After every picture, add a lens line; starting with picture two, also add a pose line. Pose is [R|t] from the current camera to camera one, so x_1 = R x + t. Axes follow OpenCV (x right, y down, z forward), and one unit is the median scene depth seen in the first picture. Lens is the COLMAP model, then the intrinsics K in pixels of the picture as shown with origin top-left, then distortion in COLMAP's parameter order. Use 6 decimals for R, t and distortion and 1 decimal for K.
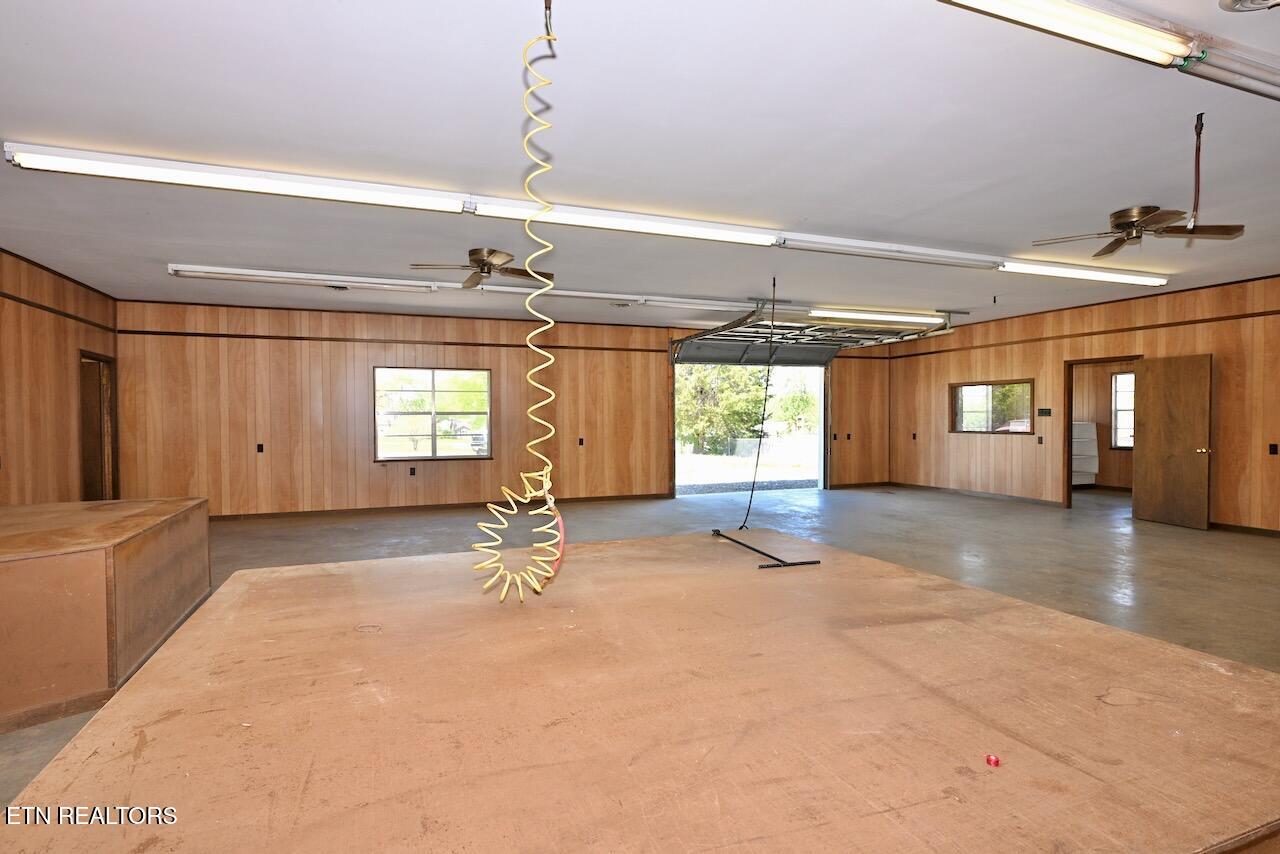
lens RADIAL K [[648.8, 0, 640.0], [0, 648.8, 427.0], [0, 0, 1]] dist [-0.000115, 0.000193]
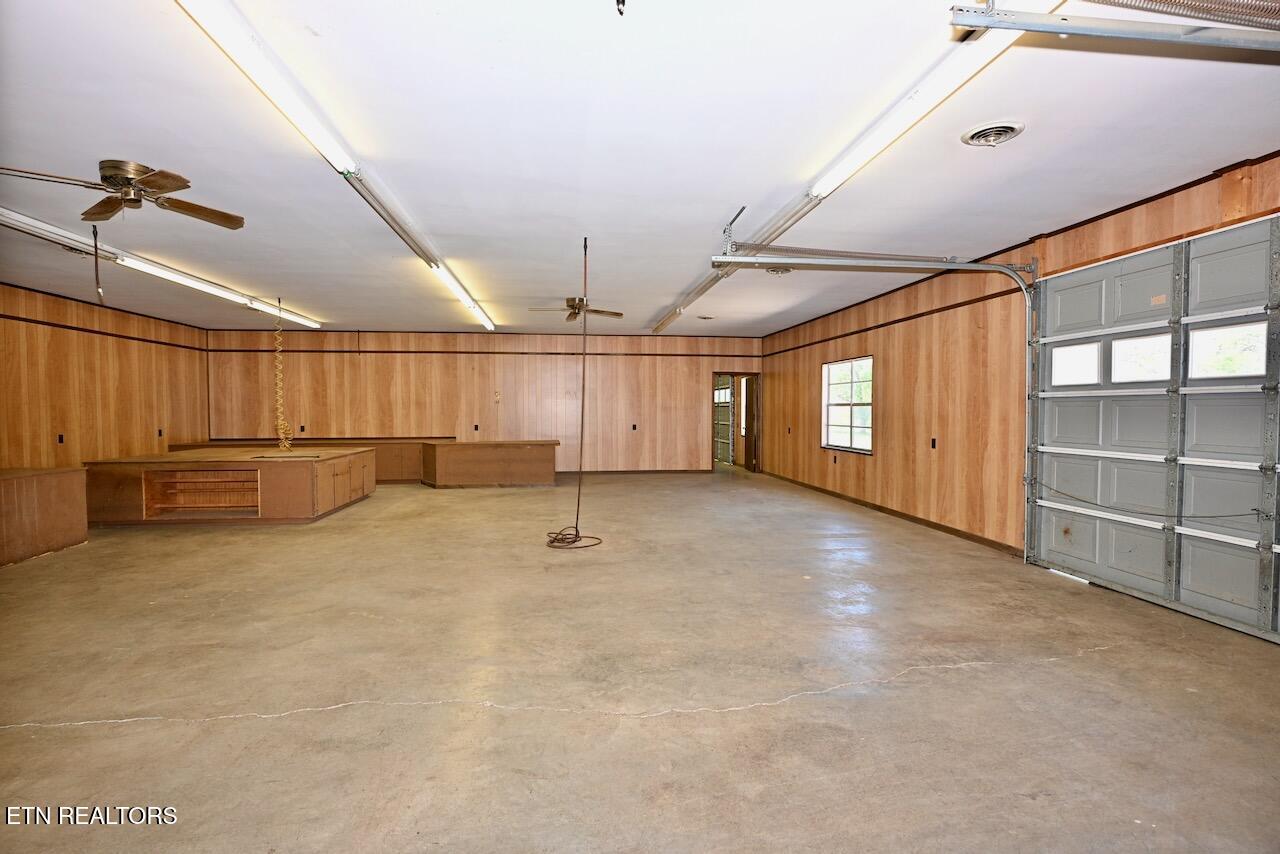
lens RADIAL K [[616.4, 0, 640.0], [0, 616.4, 427.0], [0, 0, 1]] dist [-0.002287, 0.001191]
pose [[-0.250974, 0.031203, -0.967491, 0.640794], [-0.015590, 0.999220, 0.036271, -0.014502], [0.967868, 0.024187, -0.250292, 0.861653]]
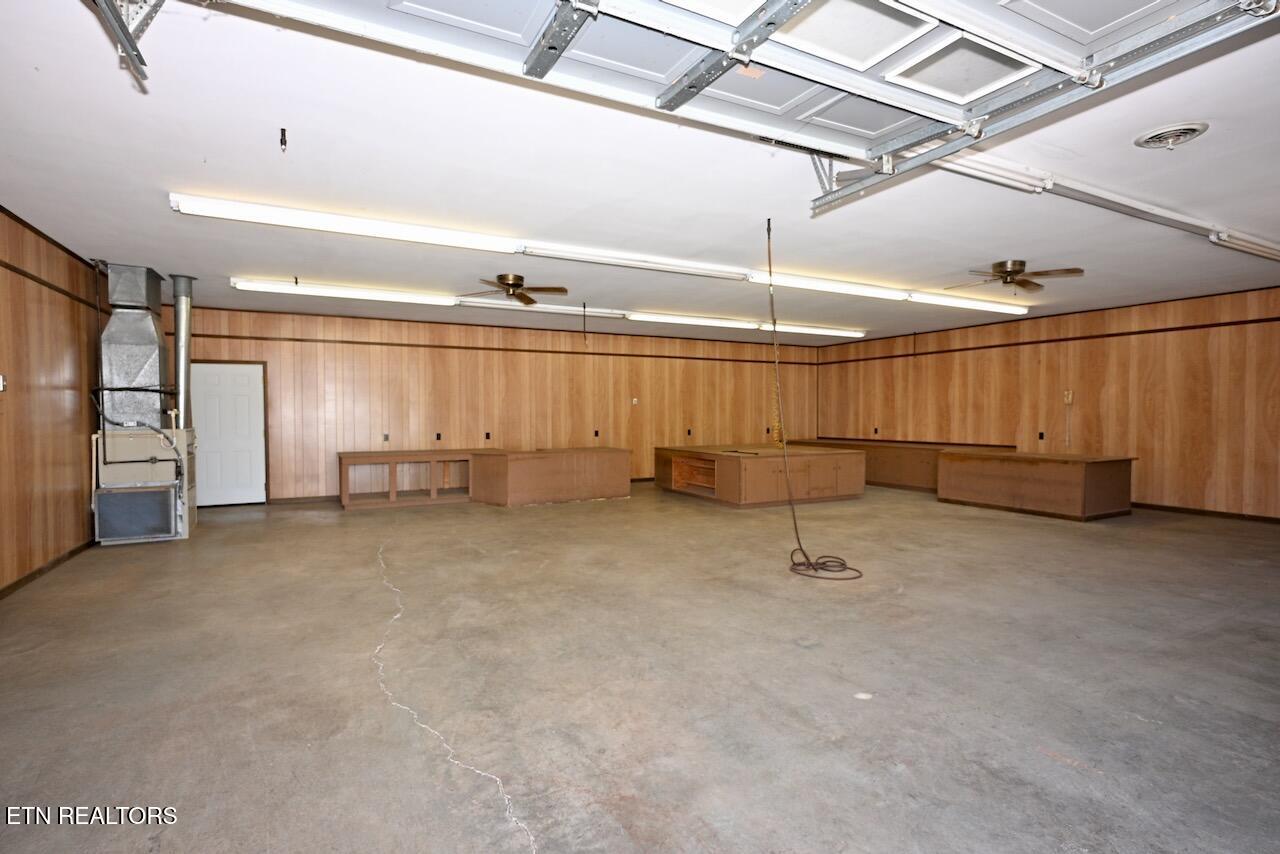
lens RADIAL K [[616.4, 0, 640.0], [0, 616.4, 427.0], [0, 0, 1]] dist [-0.002287, 0.001191]
pose [[-0.994679, 0.007493, -0.102751, 0.284392], [0.003227, 0.999128, 0.041616, -0.020152], [0.102973, 0.041063, -0.993836, 1.137499]]
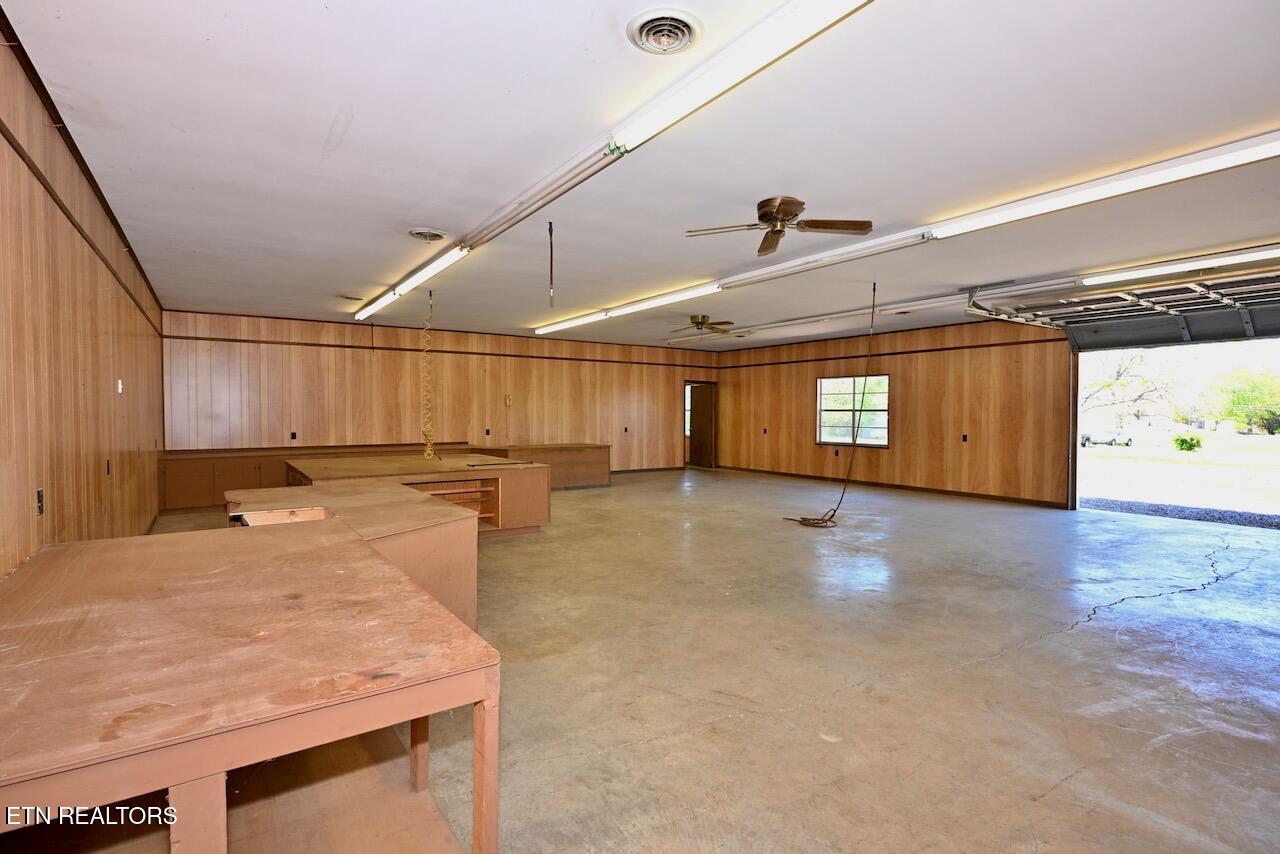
lens RADIAL K [[634.0, 0, 640.0], [0, 634.0, 427.0], [0, 0, 1]] dist [0.019627, 0.000216]
pose [[0.222825, 0.027804, -0.974462, 0.782176], [-0.020346, 0.999508, 0.023866, -0.008514], [0.974646, 0.014508, 0.223281, 0.273500]]
